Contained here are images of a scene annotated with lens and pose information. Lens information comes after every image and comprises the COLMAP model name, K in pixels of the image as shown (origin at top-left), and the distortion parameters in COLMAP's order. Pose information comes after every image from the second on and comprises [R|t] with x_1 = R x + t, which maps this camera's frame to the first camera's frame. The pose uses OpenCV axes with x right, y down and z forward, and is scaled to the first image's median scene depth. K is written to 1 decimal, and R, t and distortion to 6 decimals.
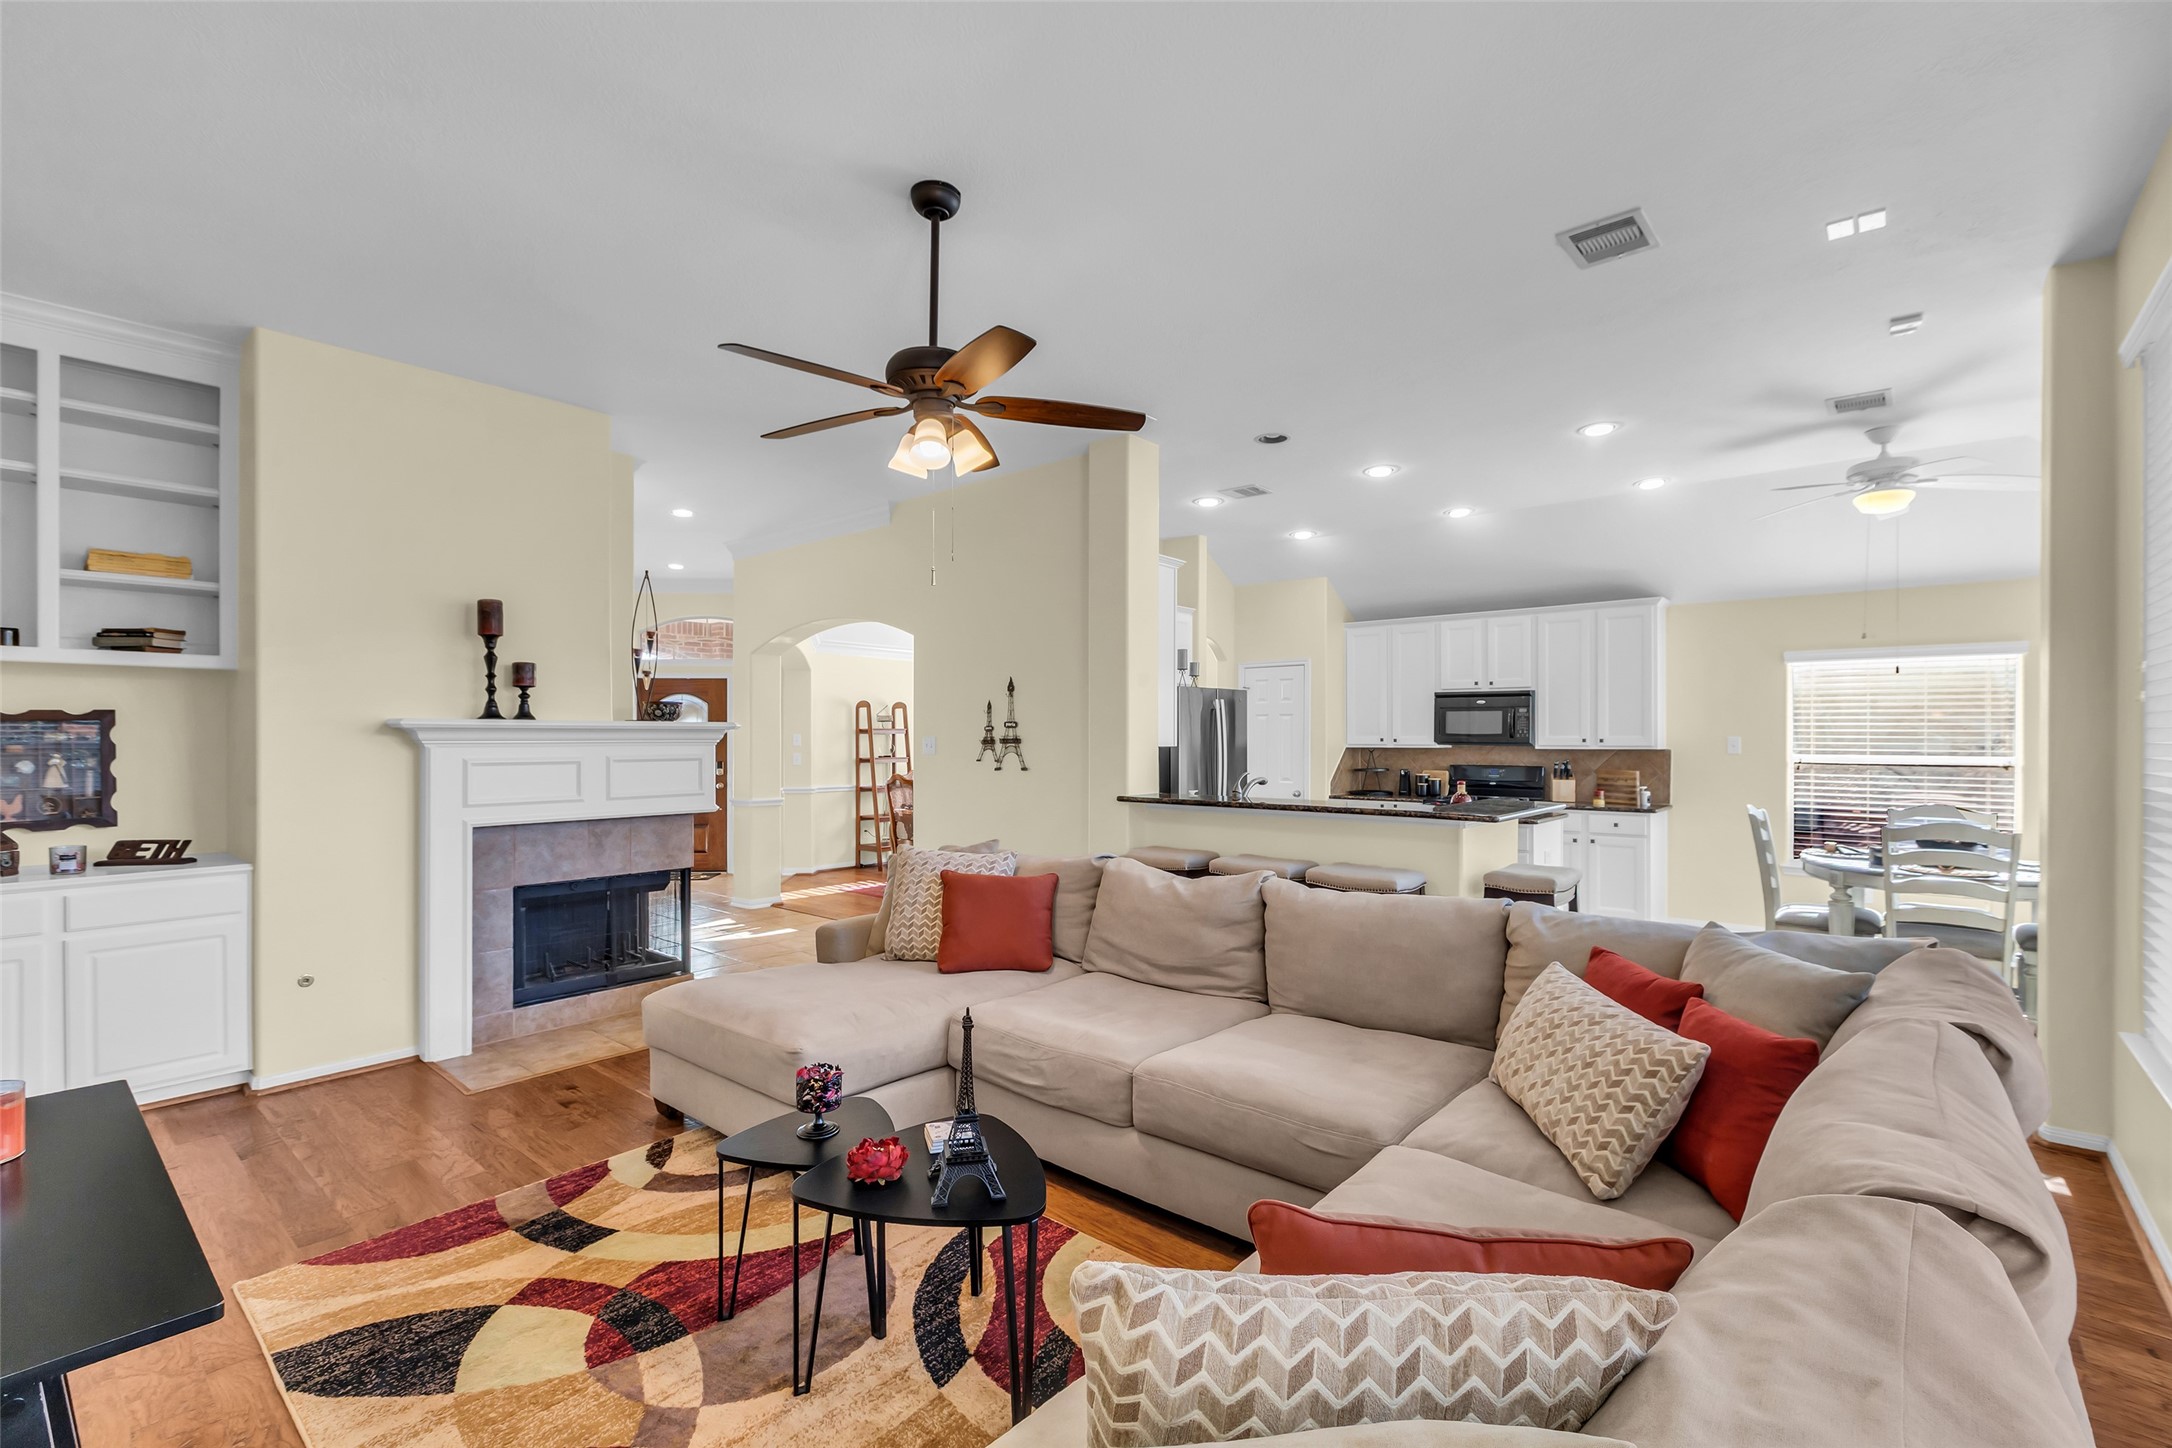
lens RADIAL K [[959.2, 0, 1094.4], [0, 959.2, 741.4], [0, 0, 1]] dist [0.003463, 0.000445]
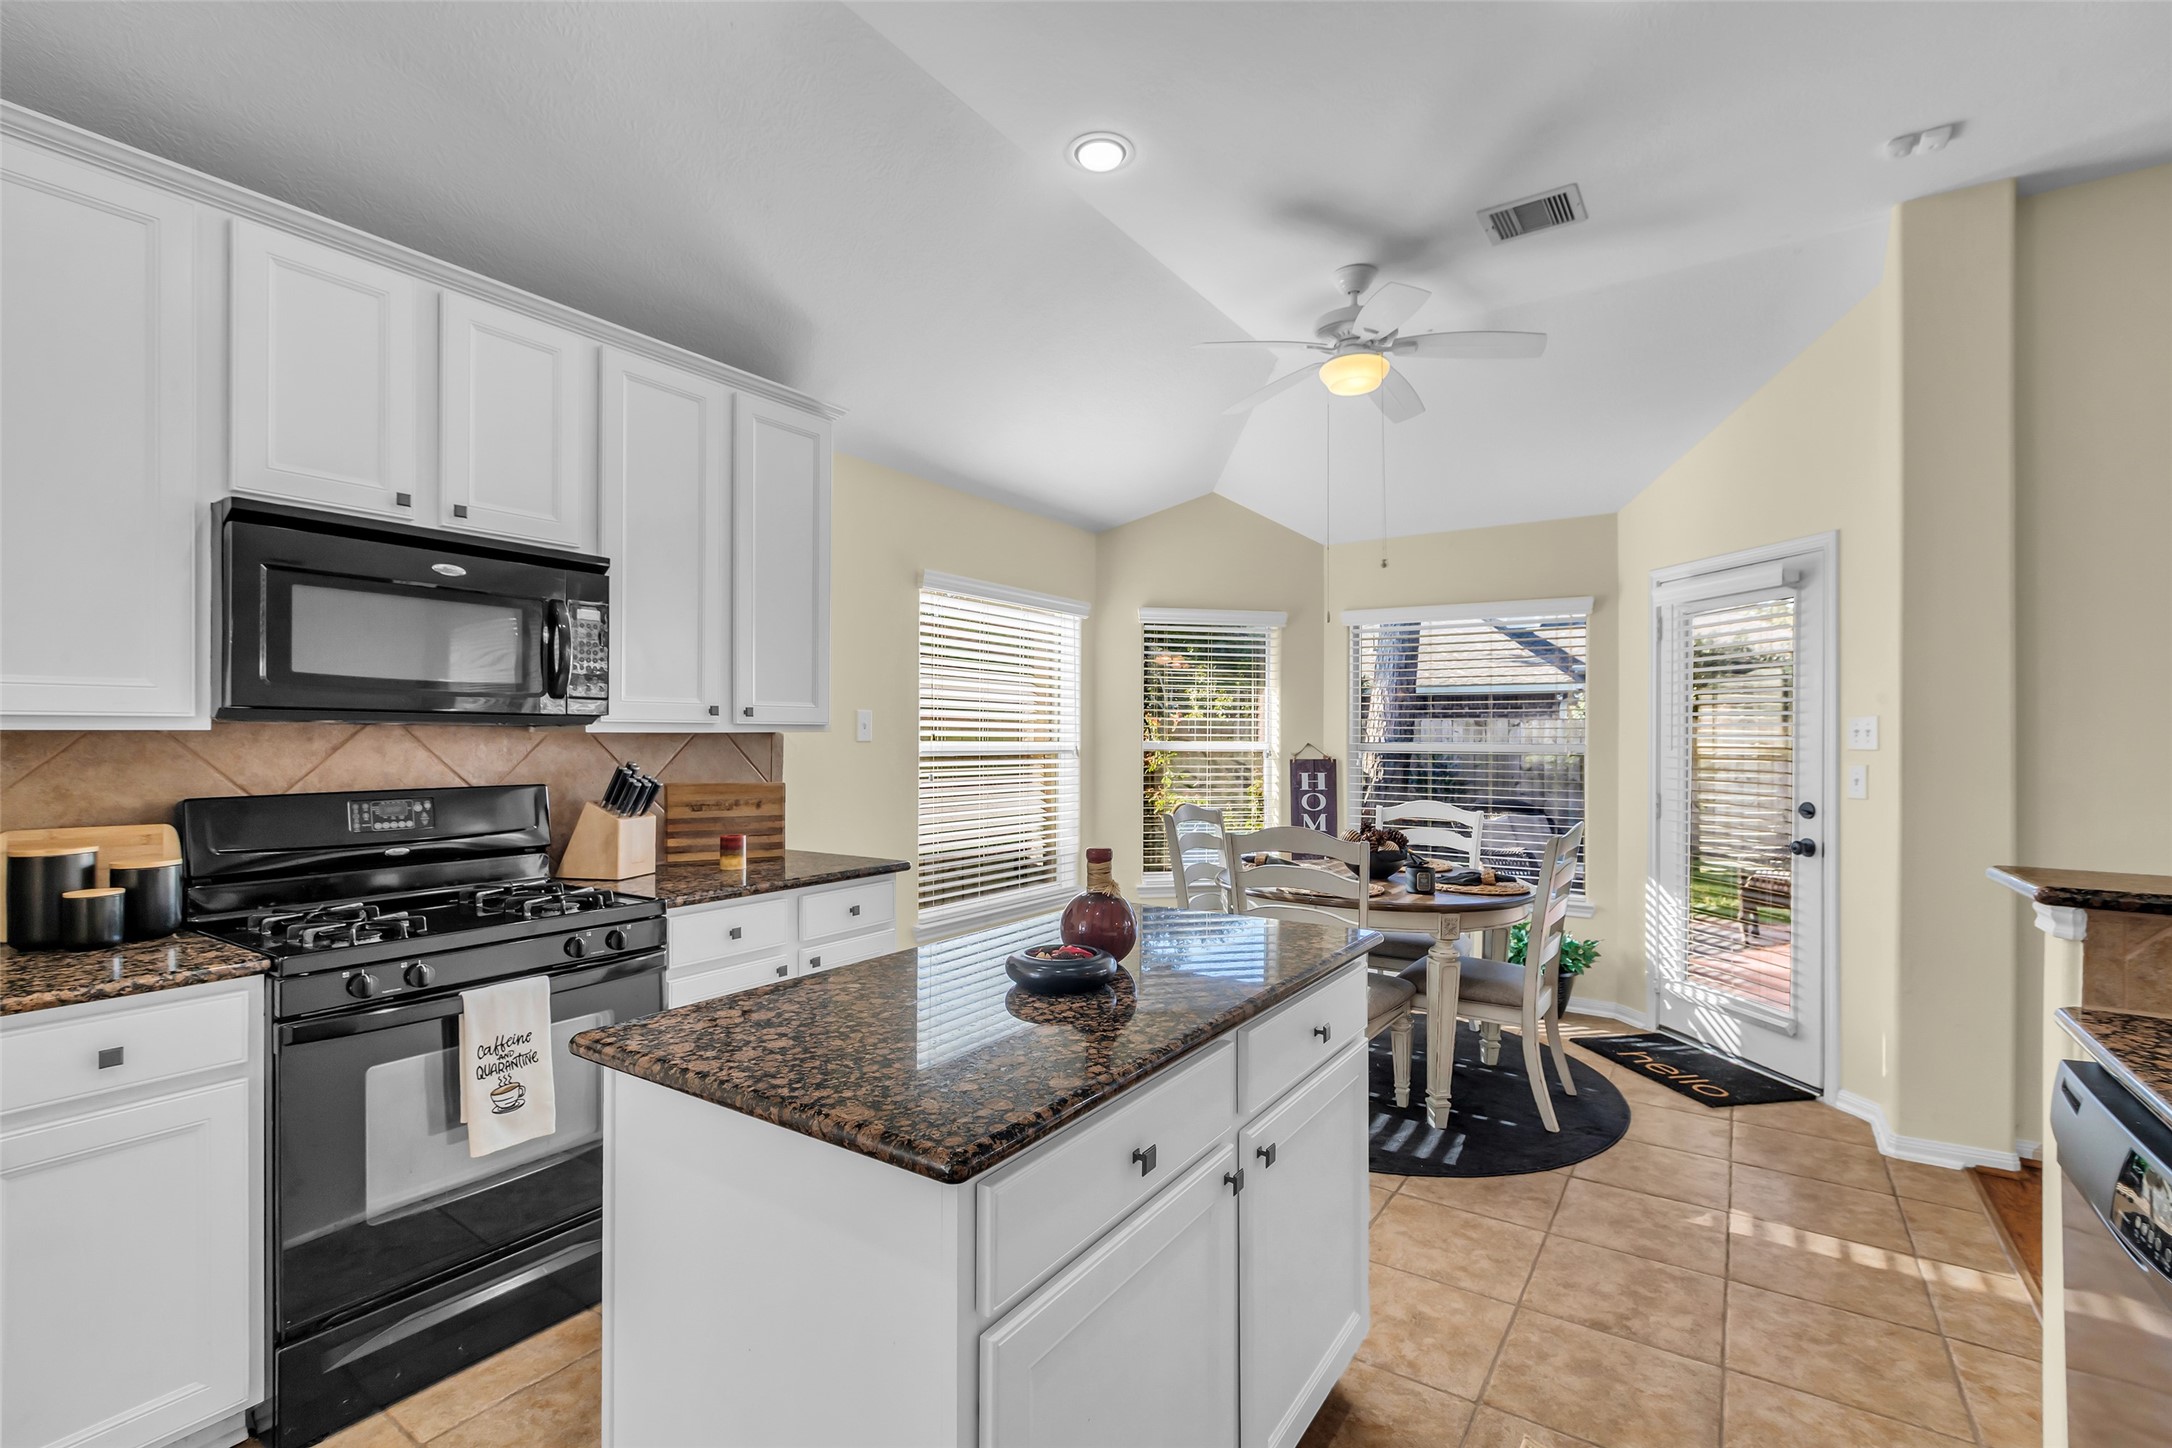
lens RADIAL K [[970.6, 0, 1106.0], [0, 970.6, 731.2], [0, 0, 1]] dist [0.005841, 0.000416]
pose [[-0.131814, 0.002441, 0.991271, 0.089693], [-0.005384, 0.999980, -0.003178, 0.007227], [-0.991260, -0.005756, -0.131799, 0.843480]]
